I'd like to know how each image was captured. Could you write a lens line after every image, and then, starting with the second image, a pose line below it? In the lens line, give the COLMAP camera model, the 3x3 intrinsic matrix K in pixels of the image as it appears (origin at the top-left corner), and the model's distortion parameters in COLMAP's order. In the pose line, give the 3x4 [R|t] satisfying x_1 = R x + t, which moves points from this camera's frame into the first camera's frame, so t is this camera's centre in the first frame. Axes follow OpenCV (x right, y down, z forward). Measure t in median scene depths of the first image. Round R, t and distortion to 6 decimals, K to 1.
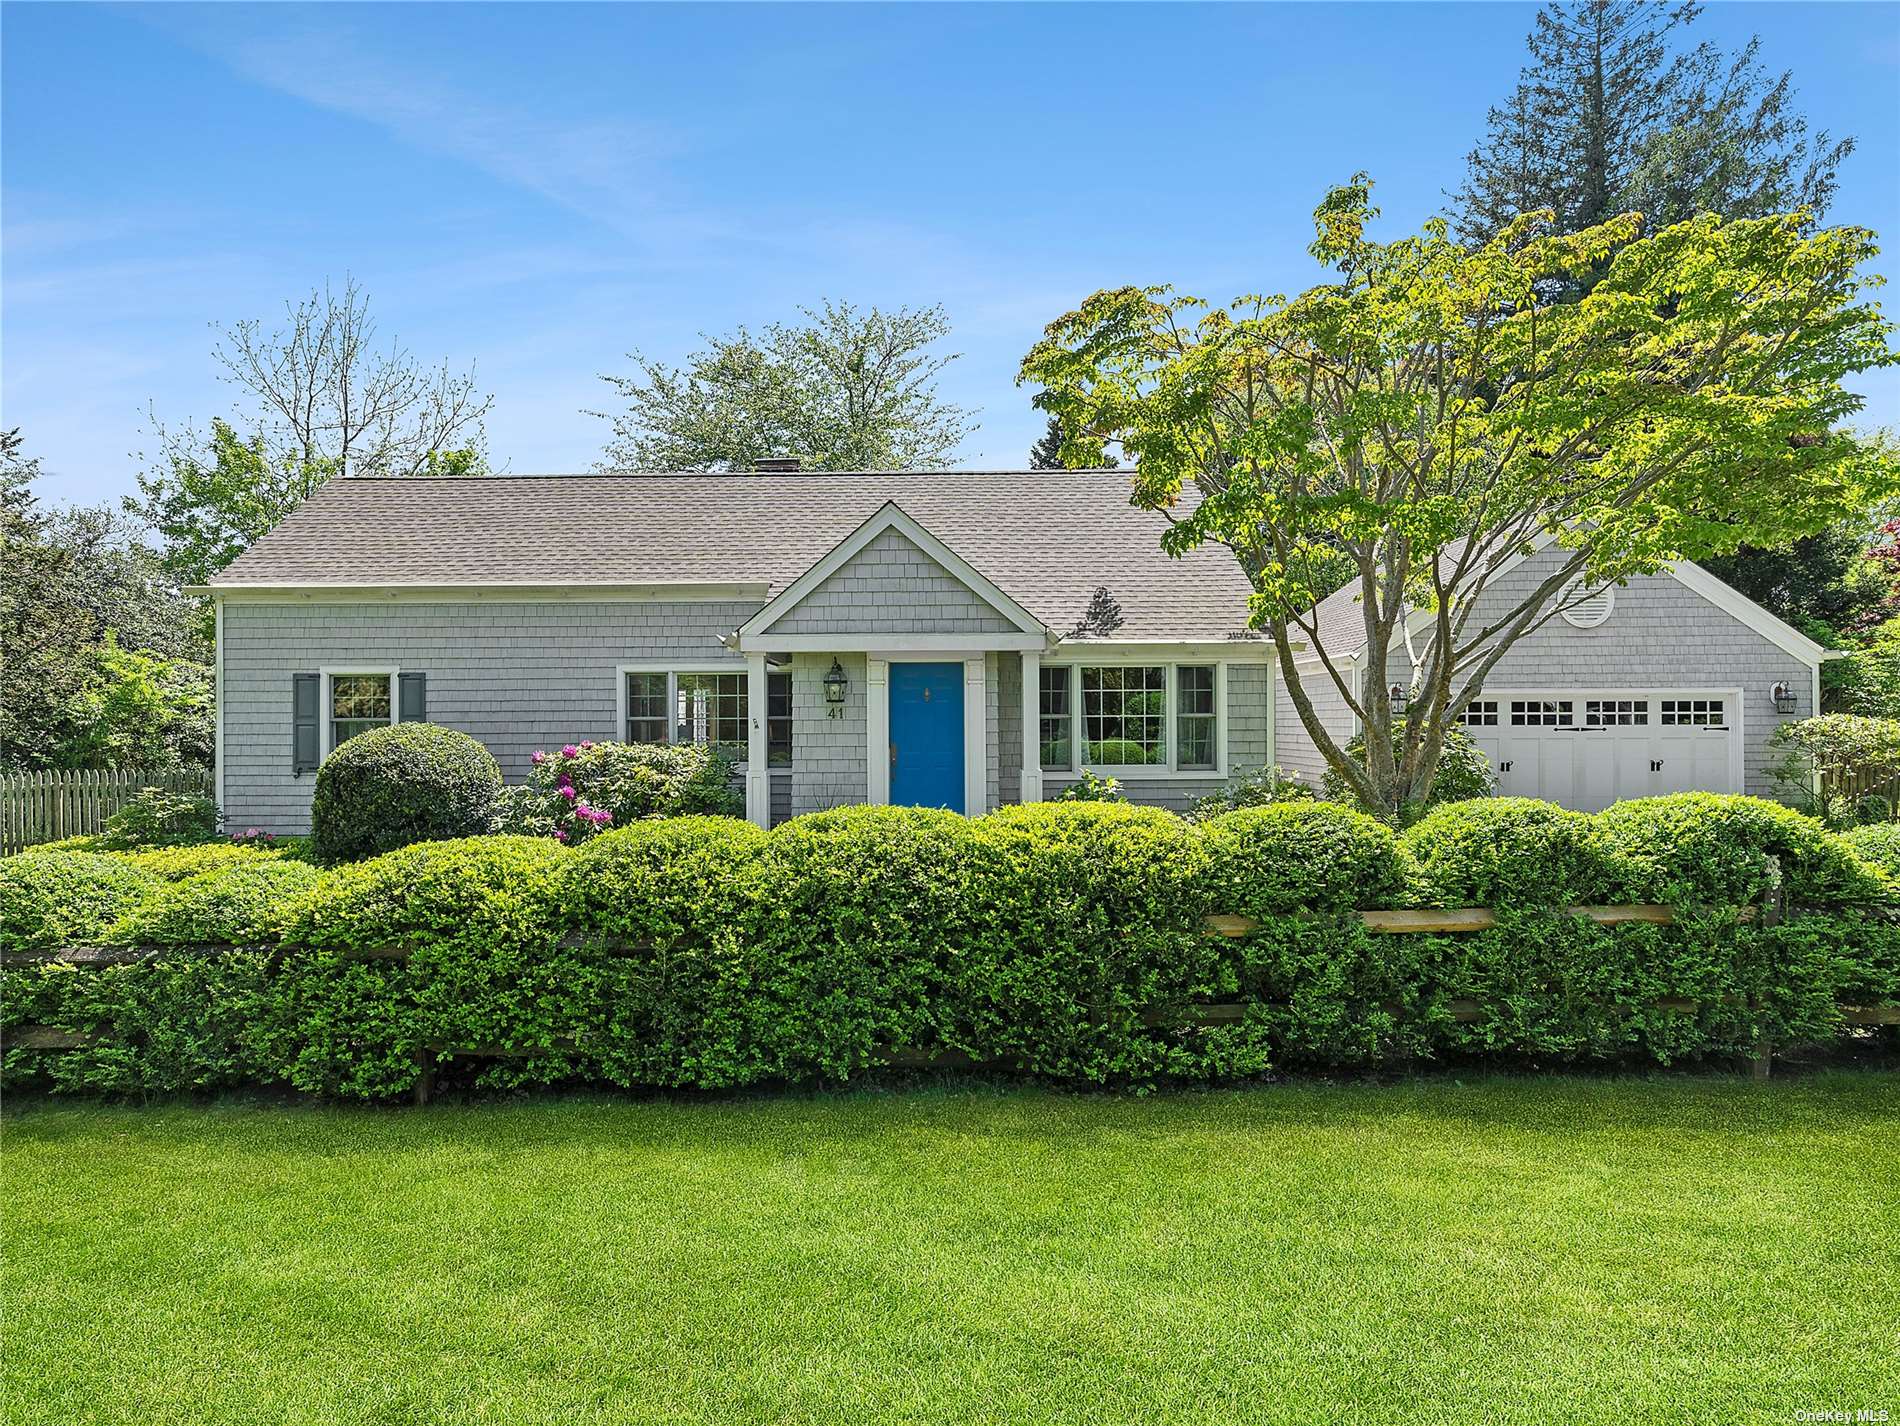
lens RADIAL K [[965.8, 0, 949.2], [0, 965.8, 715.9], [0, 0, 1]] dist [-0.001878, -0.000121]
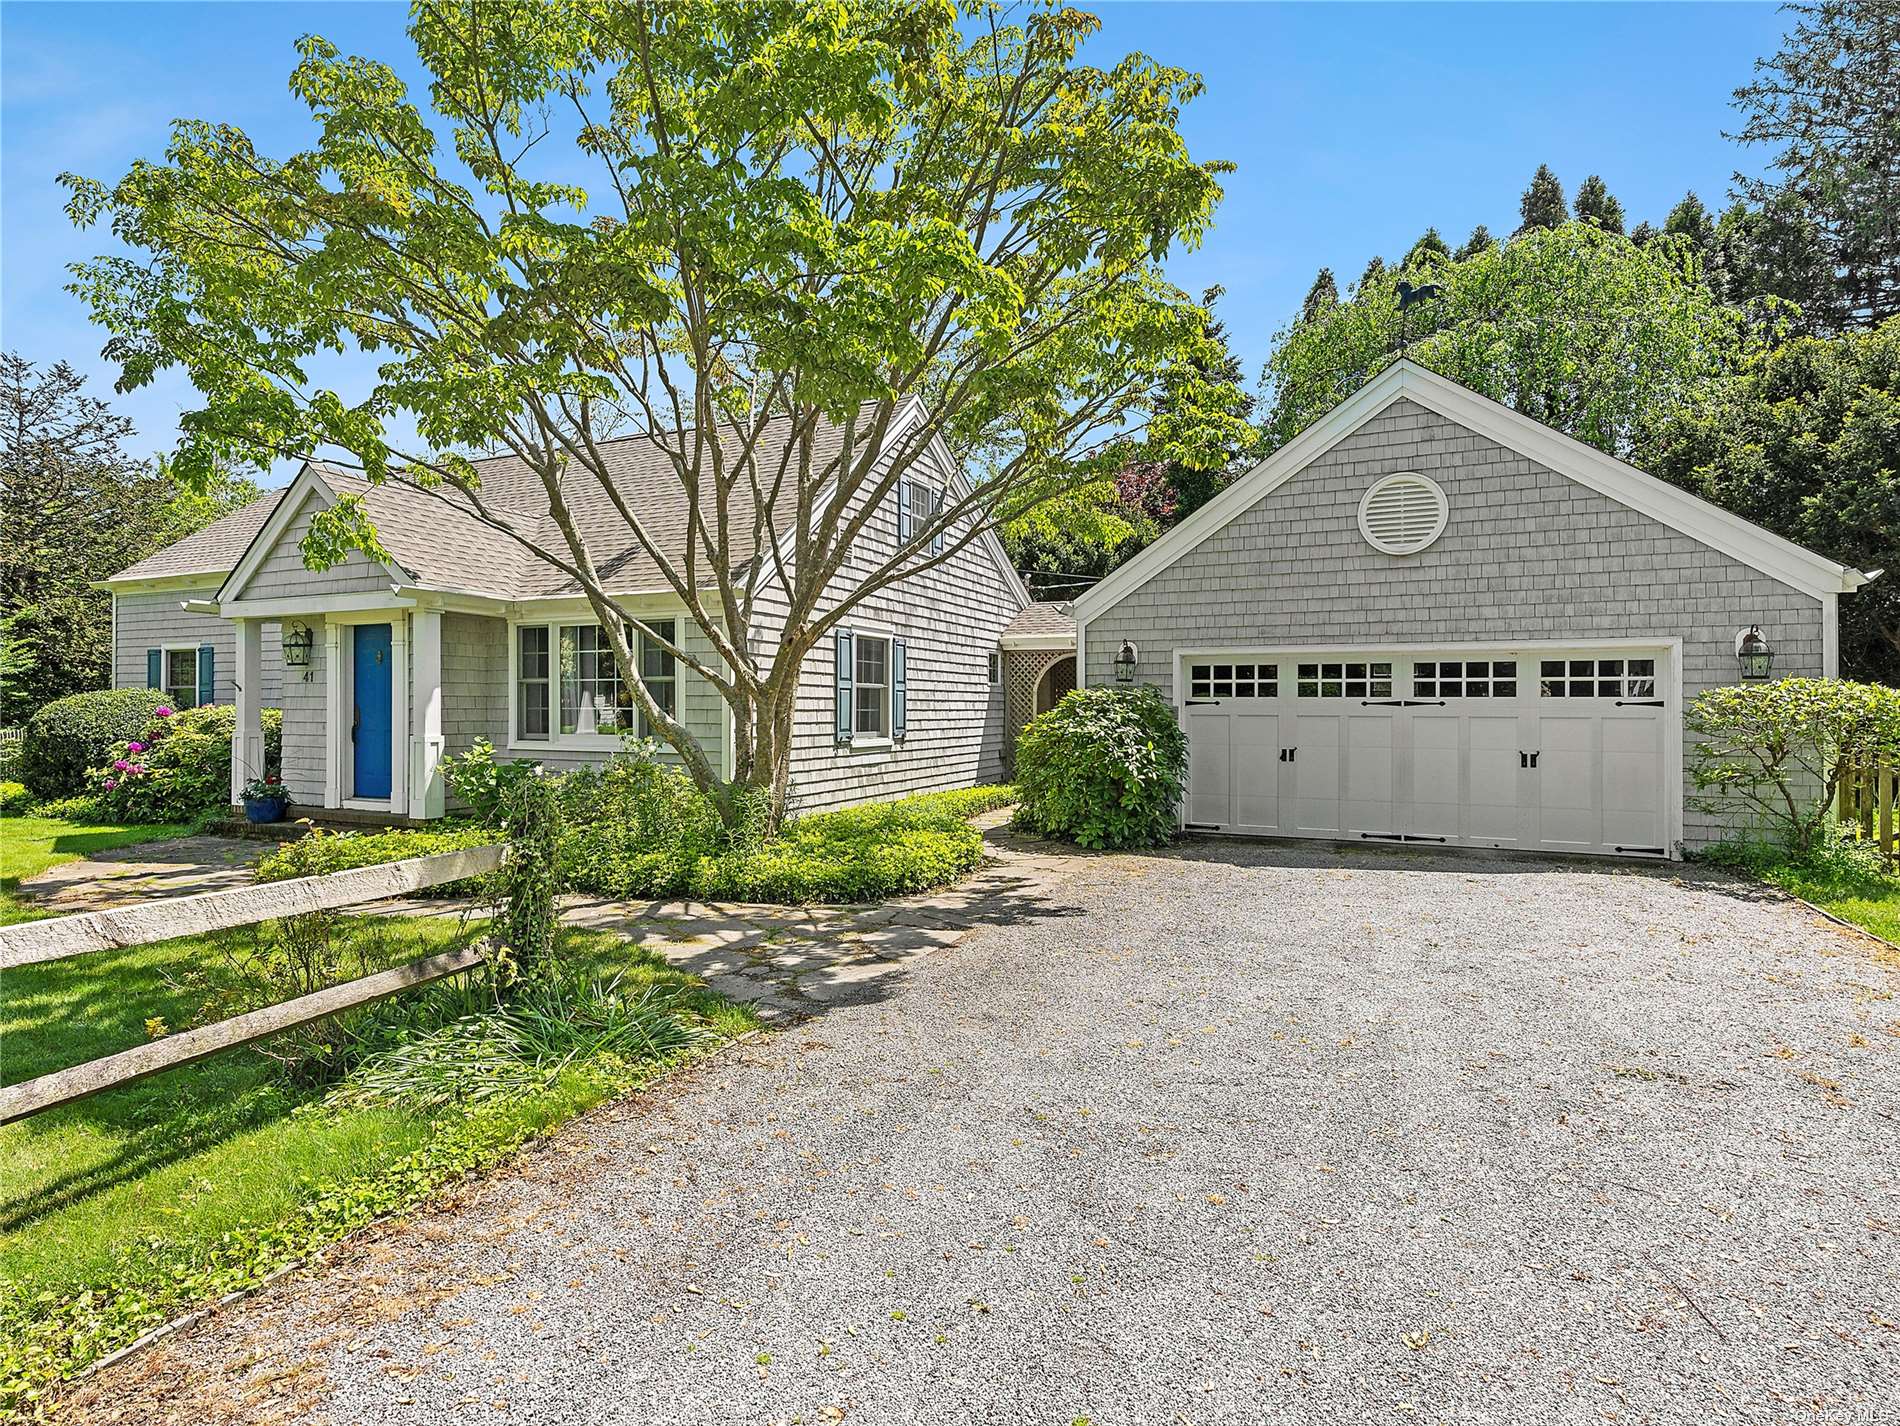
lens RADIAL K [[965.8, 0, 950.0], [0, 965.8, 707.6], [0, 0, 1]] dist [-0.001878, -0.000121]
pose [[0.916925, 0.006988, -0.398999, 0.638496], [-0.004891, 0.999968, 0.006274, 0.014330], [0.399030, -0.003801, 0.916930, 0.242225]]
